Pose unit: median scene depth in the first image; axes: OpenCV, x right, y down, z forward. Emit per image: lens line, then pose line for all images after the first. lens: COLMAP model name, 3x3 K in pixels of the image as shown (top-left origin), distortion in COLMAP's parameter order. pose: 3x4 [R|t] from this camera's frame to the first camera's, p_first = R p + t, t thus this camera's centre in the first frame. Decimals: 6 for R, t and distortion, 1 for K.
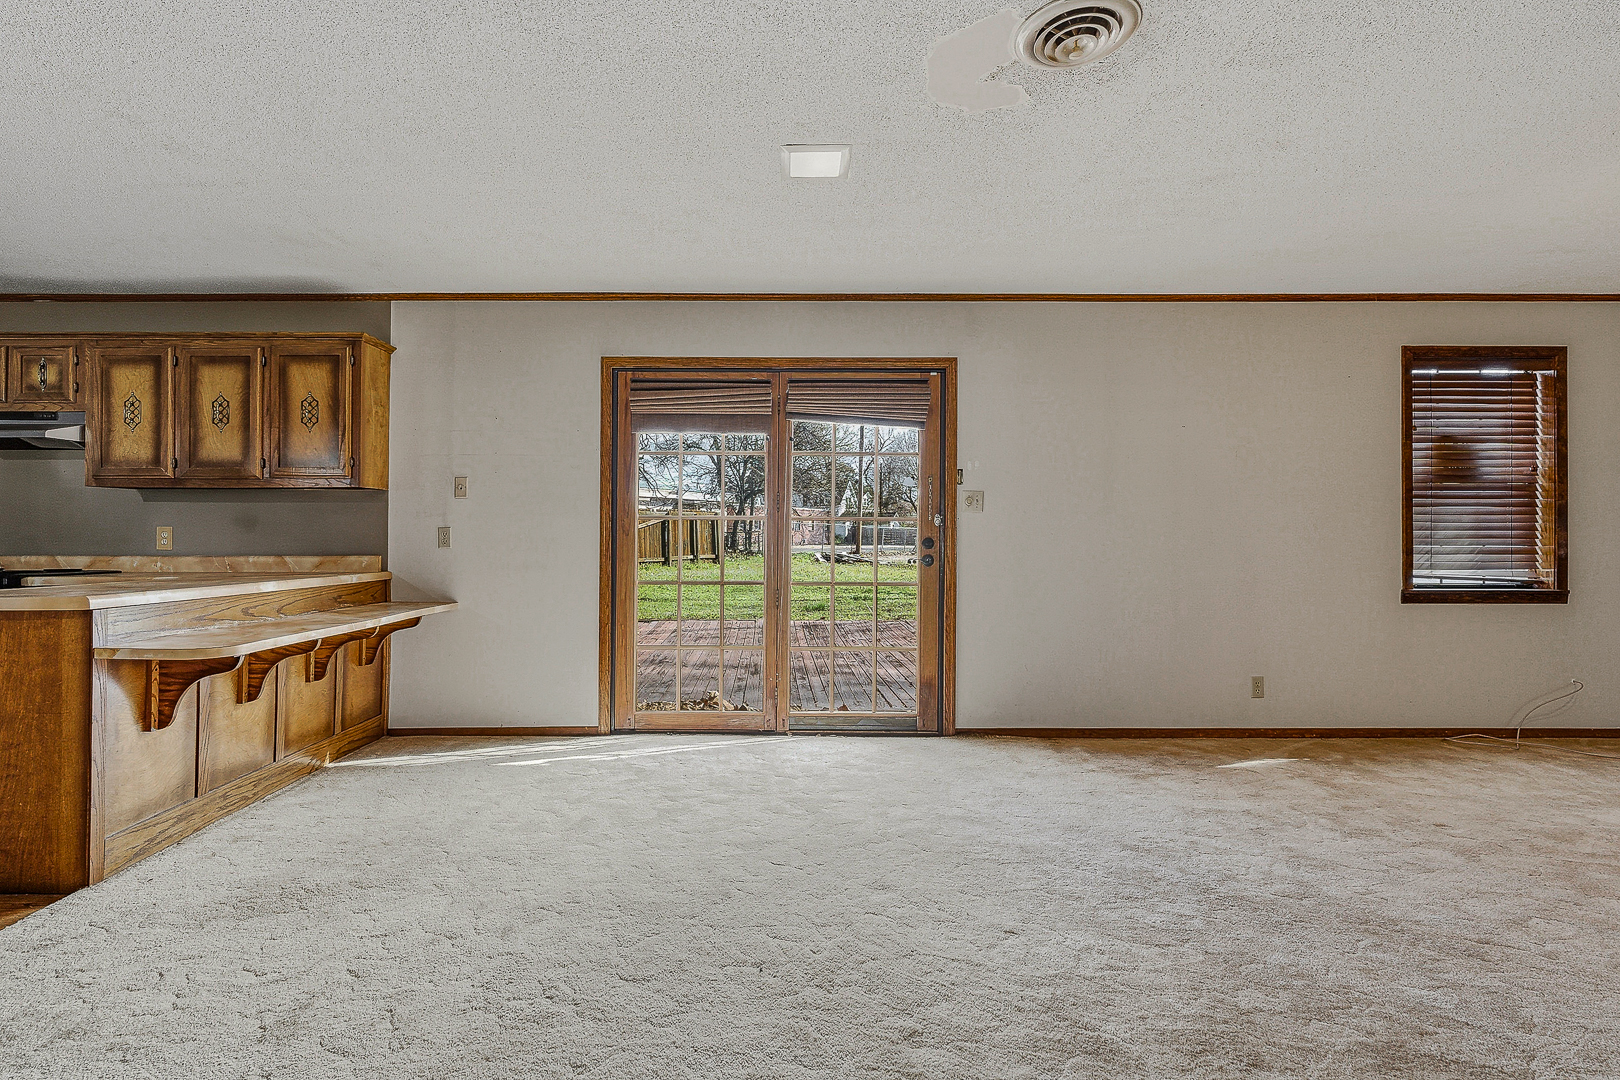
lens RADIAL K [[768.4, 0, 802.0], [0, 768.4, 531.4], [0, 0, 1]] dist [-0.057301, 0.022014]
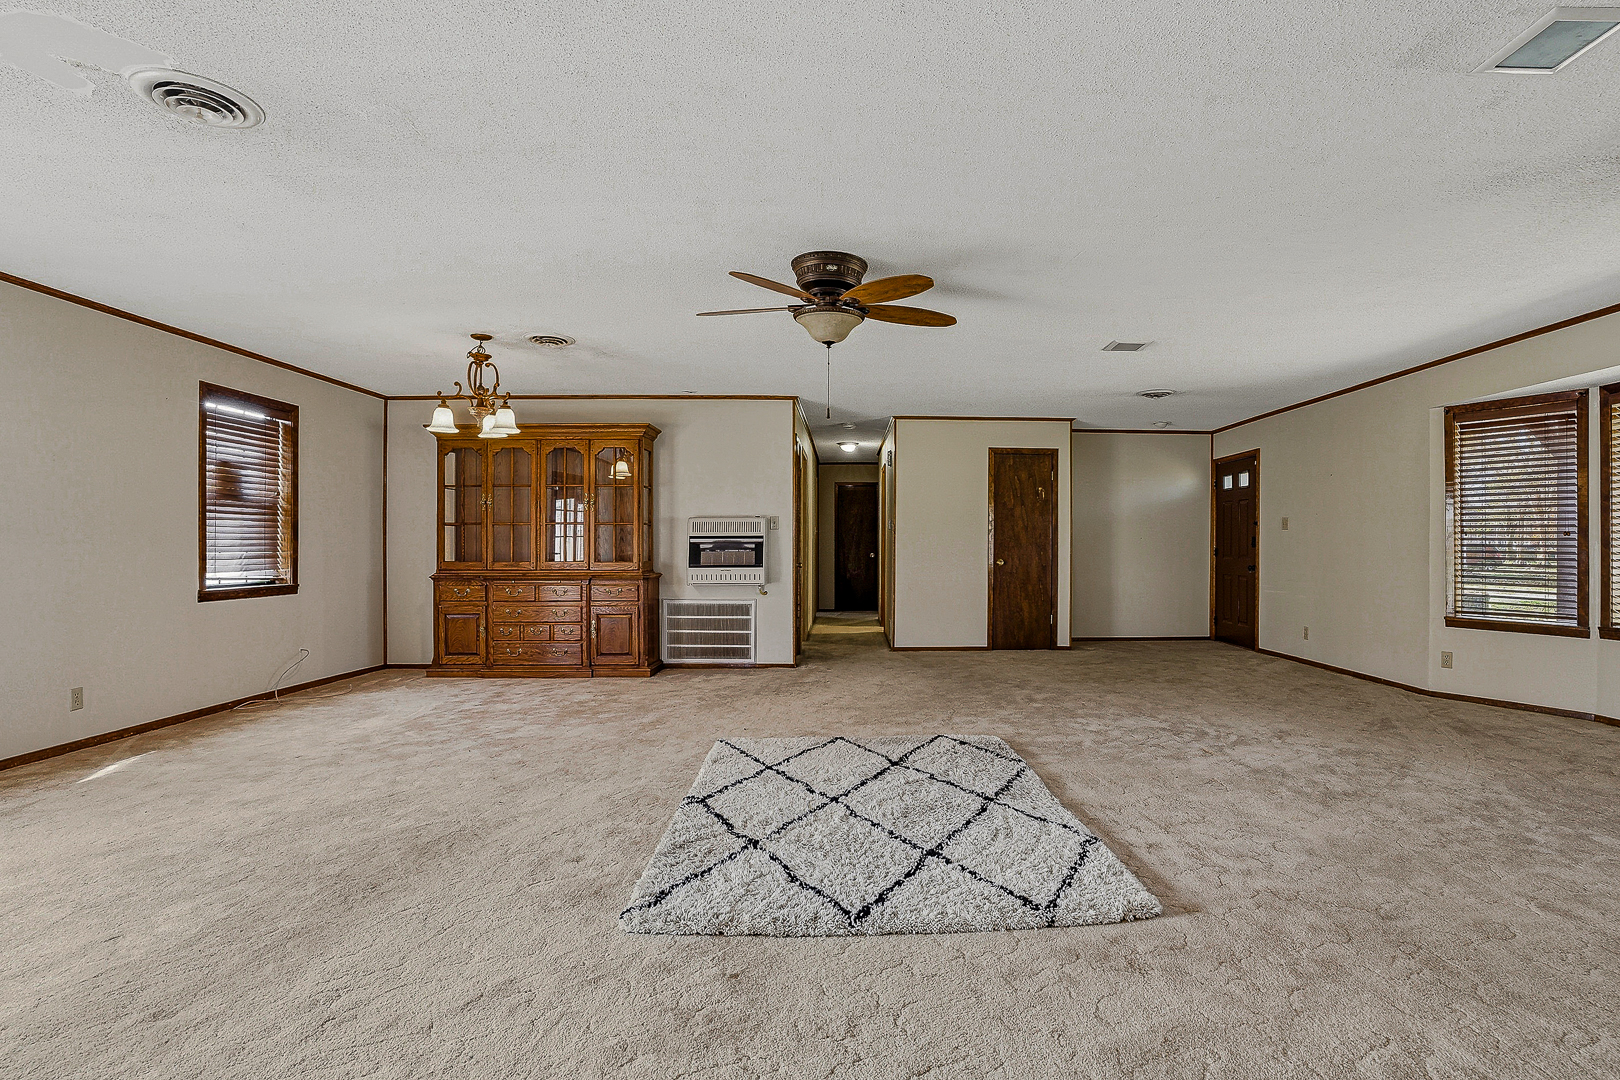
lens RADIAL K [[768.4, 0, 845.1], [0, 768.4, 539.4], [0, 0, 1]] dist [-0.057301, 0.022014]
pose [[-0.023984, 0.005496, 0.999697, -0.364287], [-0.005658, 0.999968, -0.005634, -0.000908], [-0.999696, -0.005791, -0.023952, 0.022759]]
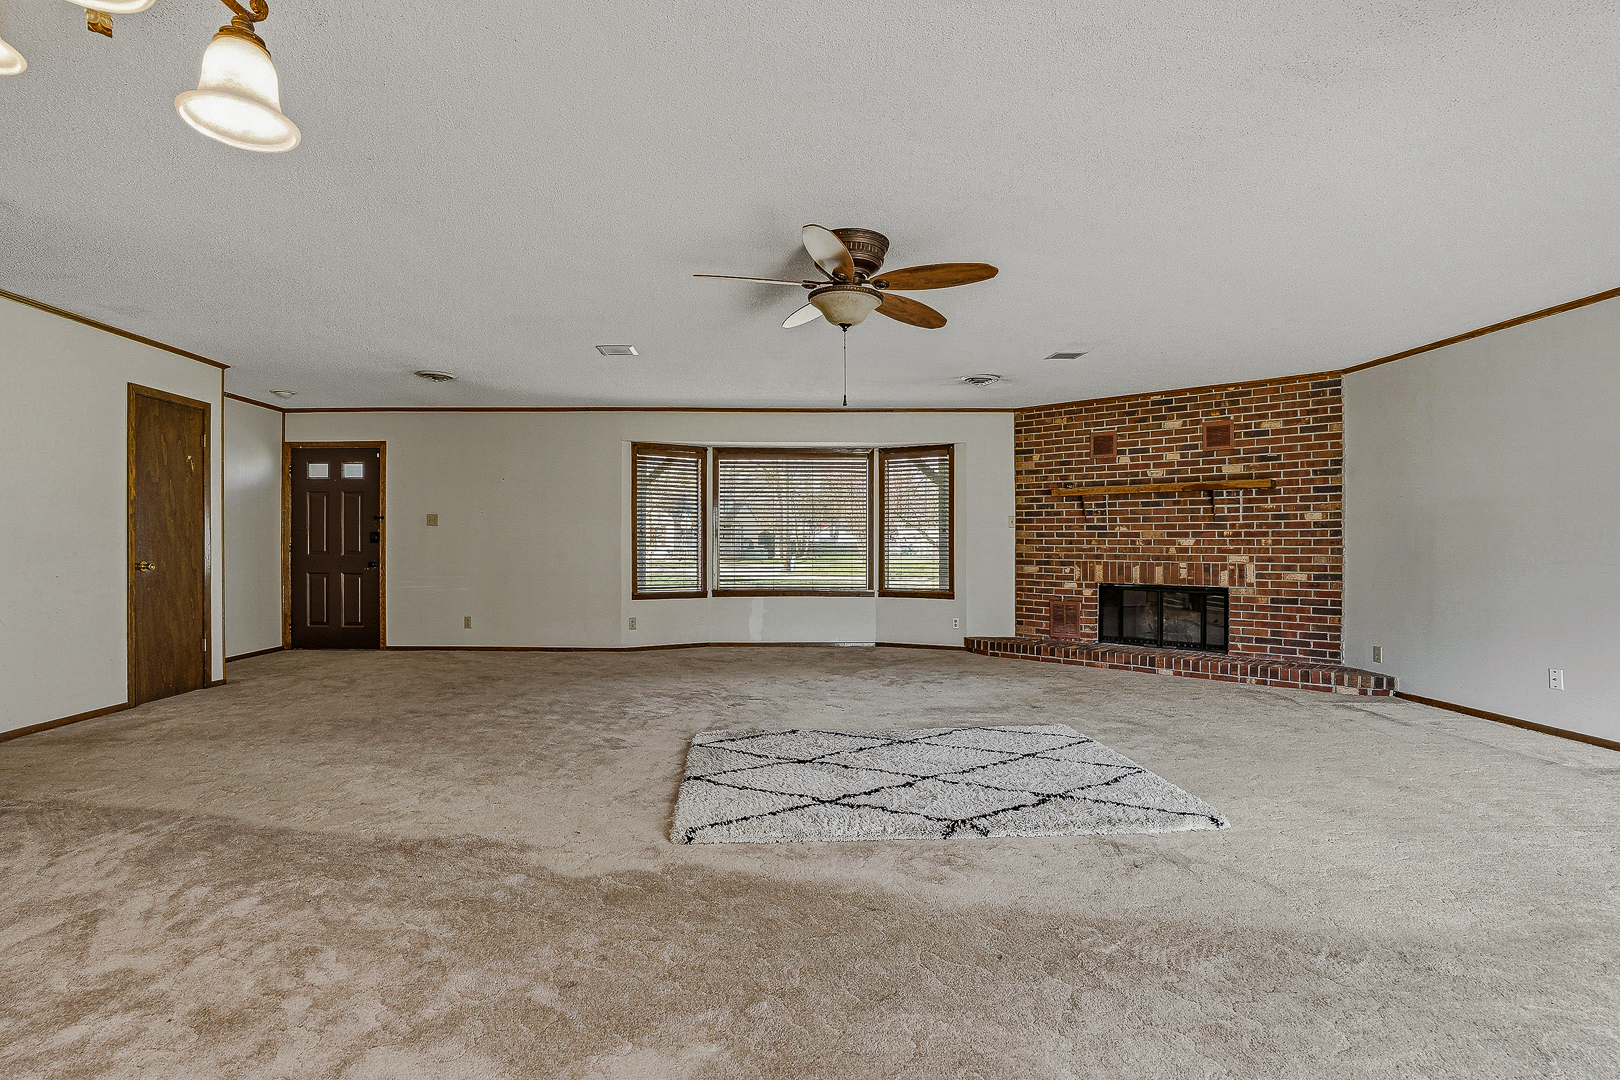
lens RADIAL K [[768.4, 0, 797.2], [0, 768.4, 552.3], [0, 0, 1]] dist [-0.057301, 0.022014]
pose [[-0.999681, -0.005115, -0.024729, 0.607611], [-0.005207, 0.999980, 0.003639, 0.016423], [0.024710, 0.003767, -0.999688, 0.908970]]
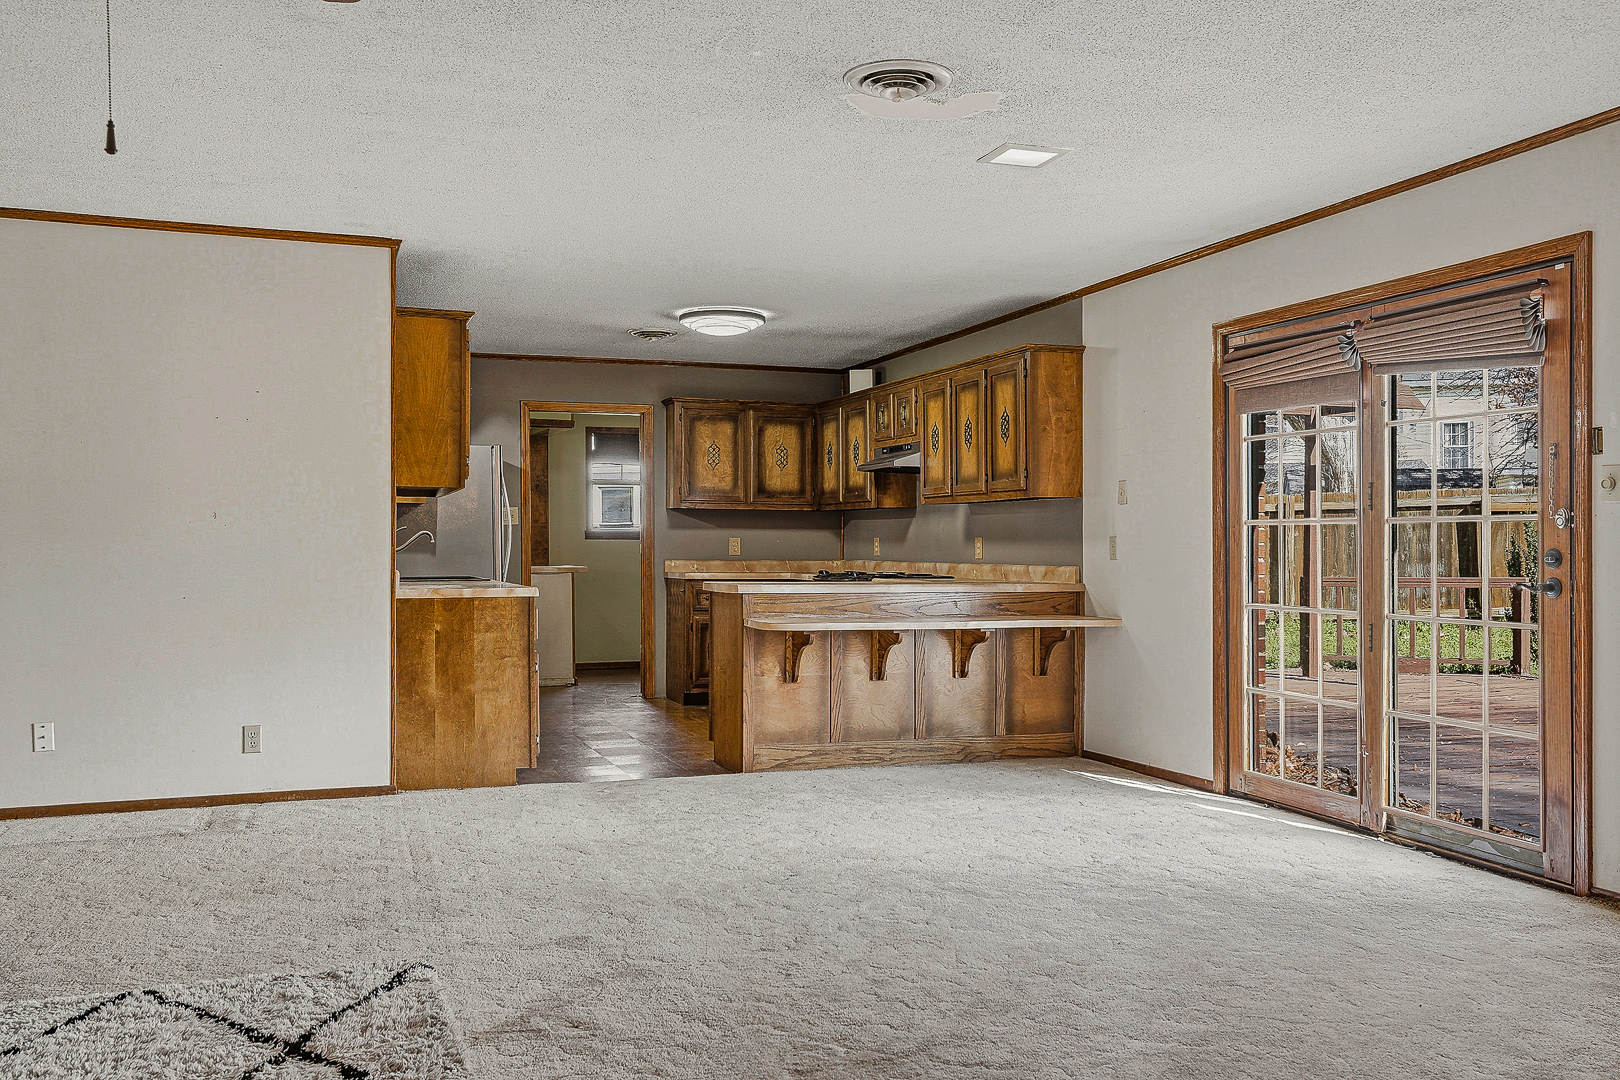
lens RADIAL K [[1447.2, 0, 811.2], [0, 1447.2, 544.7], [0, 0, 1]] dist [0.034866, 0.021357]
pose [[0.299783, -0.000142, -0.954007, 1.181972], [0.004701, 0.999988, 0.001329, 0.000500], [0.953996, -0.004883, 0.299780, 0.142302]]
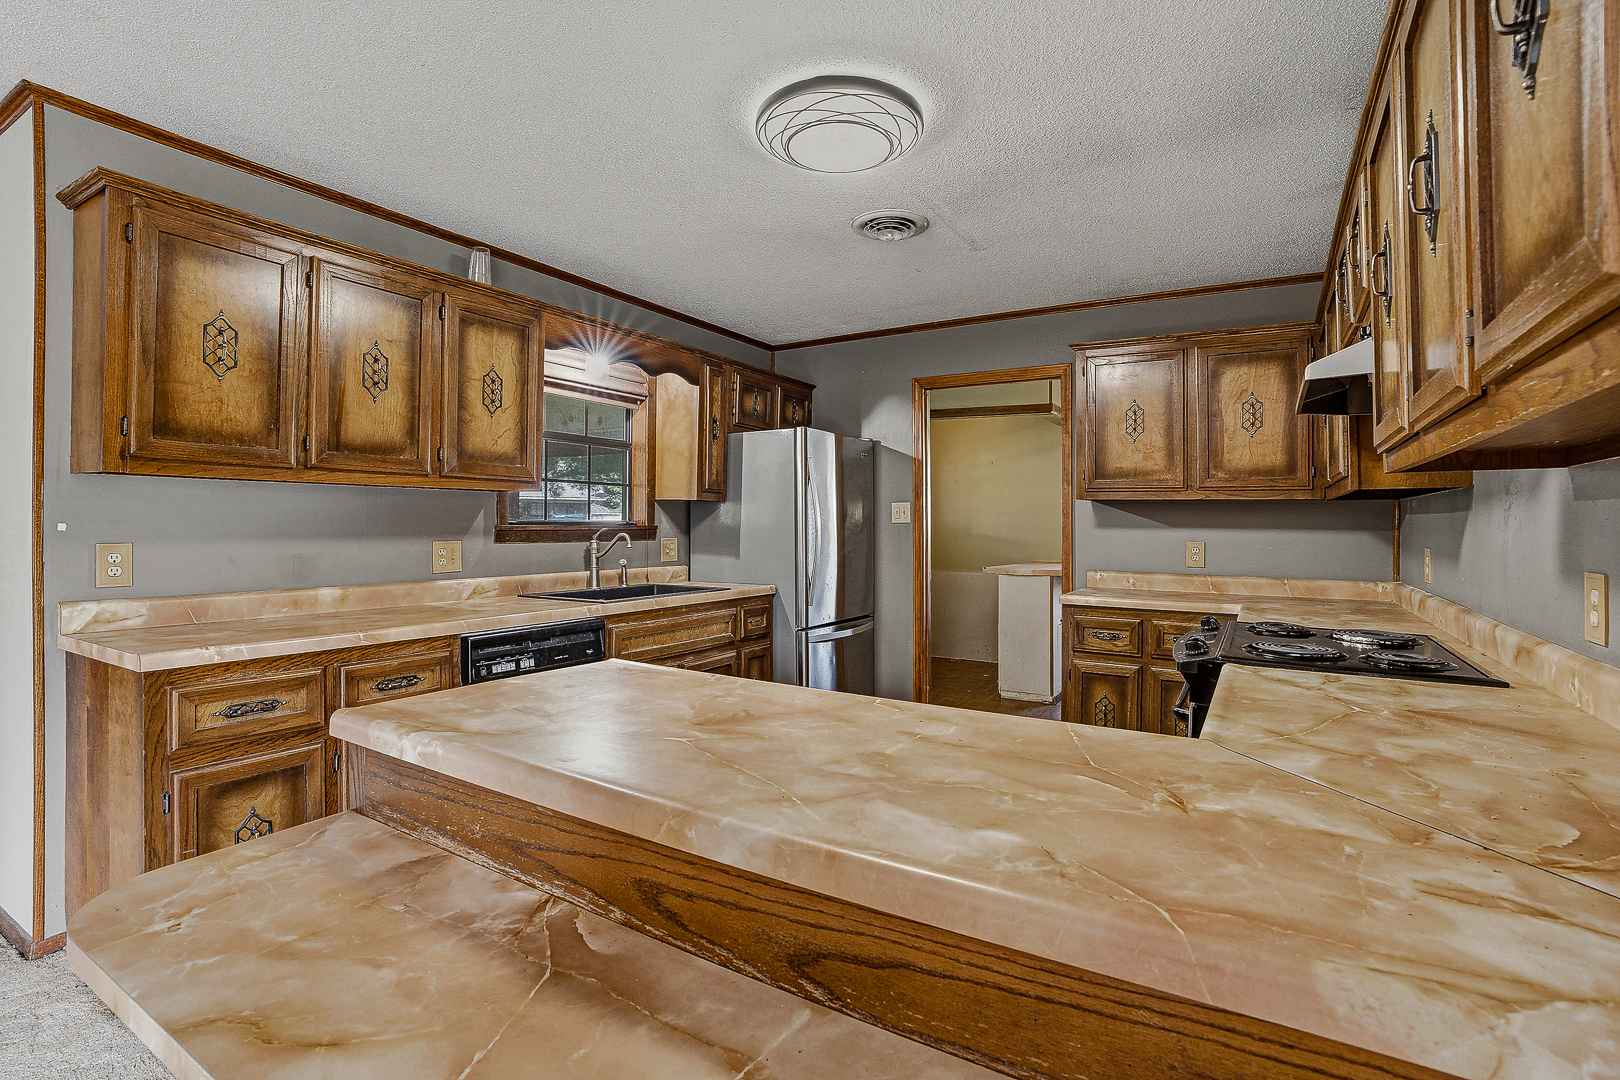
lens RADIAL K [[768.4, 0, 805.5], [0, 768.4, 527.2], [0, 0, 1]] dist [-0.057301, 0.022014]
pose [[-0.546059, -0.002673, -0.837742, -0.415967], [-0.004492, 0.999990, -0.000263, -0.027217], [0.837734, 0.003619, -0.546066, 0.958614]]
